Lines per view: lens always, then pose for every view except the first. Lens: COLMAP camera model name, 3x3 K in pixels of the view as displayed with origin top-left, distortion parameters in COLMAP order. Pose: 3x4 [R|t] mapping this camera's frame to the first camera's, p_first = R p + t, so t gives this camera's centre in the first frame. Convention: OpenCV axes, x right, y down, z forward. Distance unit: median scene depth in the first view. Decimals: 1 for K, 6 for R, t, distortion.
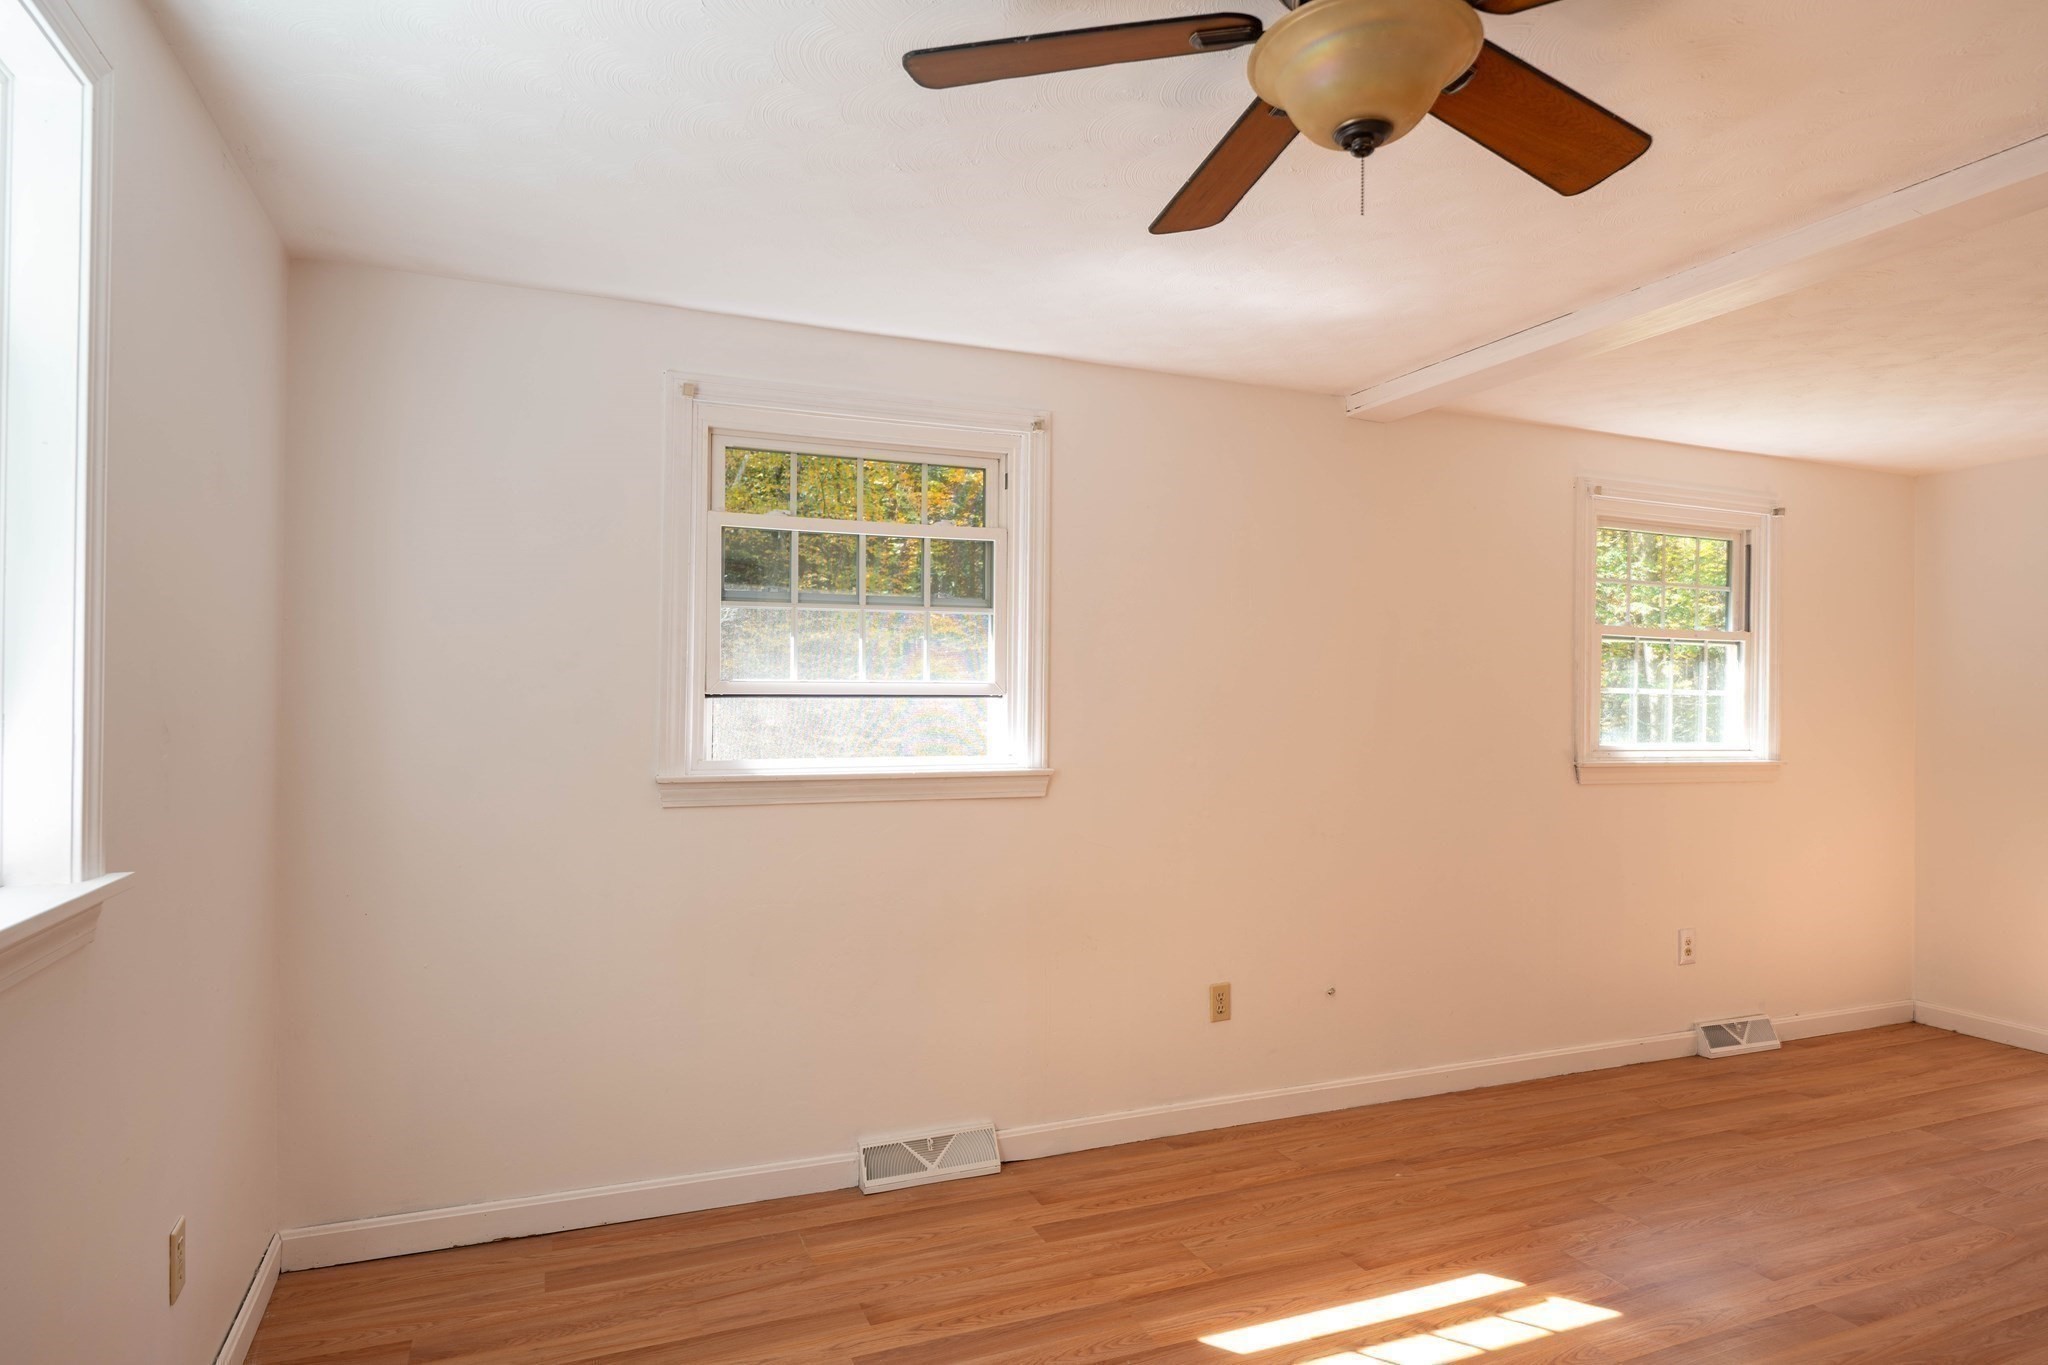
lens RADIAL K [[1156.3, 0, 1021.8], [0, 1156.3, 702.0], [0, 0, 1]] dist [0.000265, -0.001135]
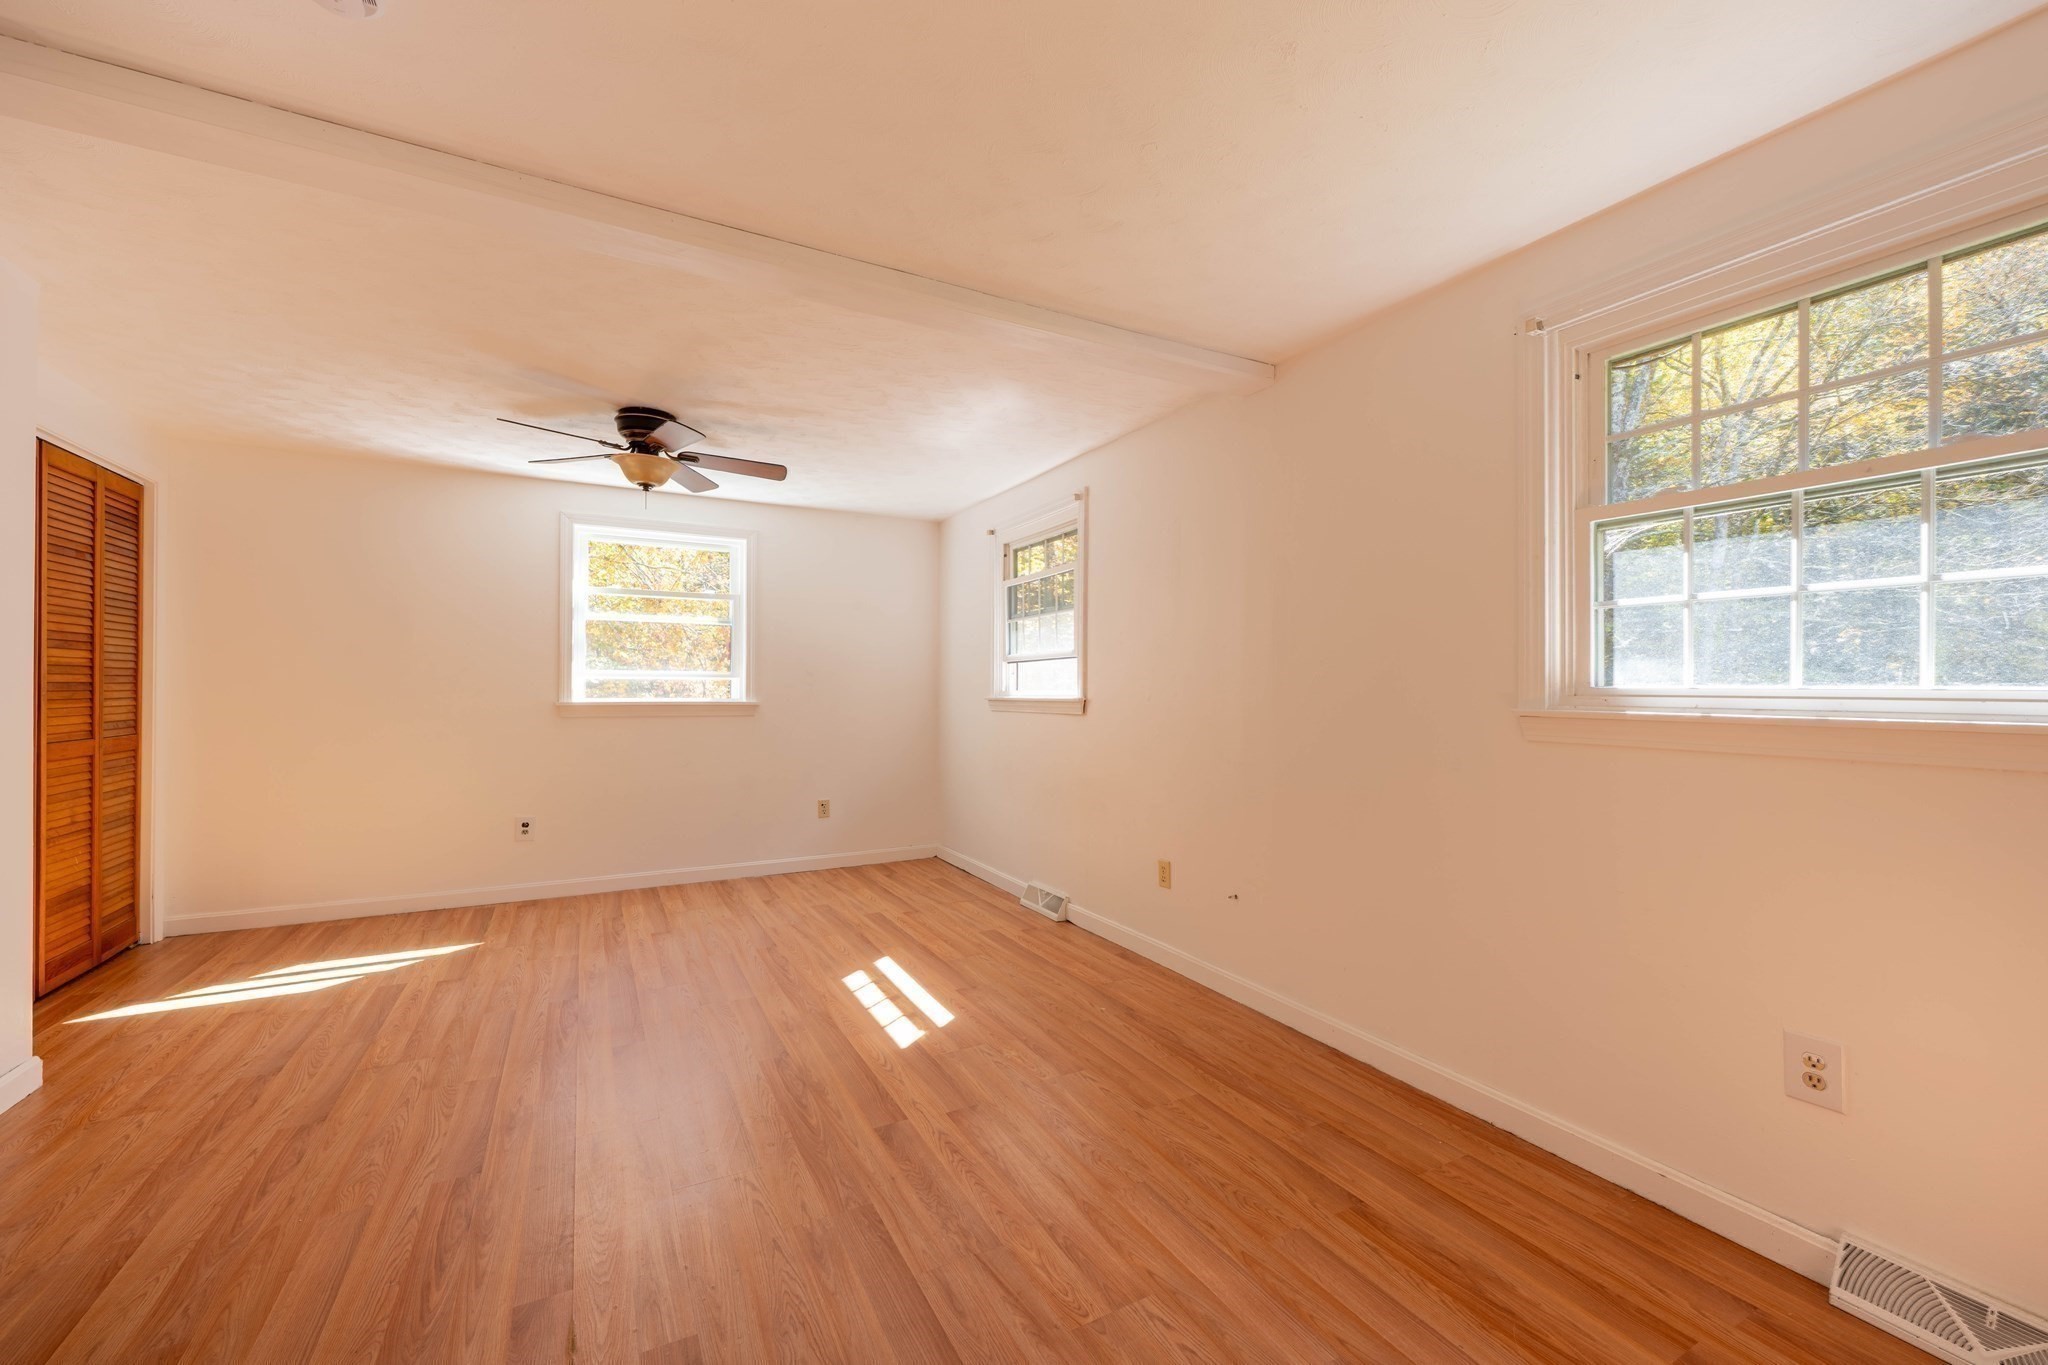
lens RADIAL K [[819.7, 0, 1021.3], [0, 819.7, 691.3], [0, 0, 1]] dist [-0.001032, -0.000081]
pose [[0.092861, -0.007310, -0.995652, 1.253625], [-0.003998, 0.999962, -0.007715, 0.059867], [0.995671, 0.004697, 0.092828, 0.831519]]
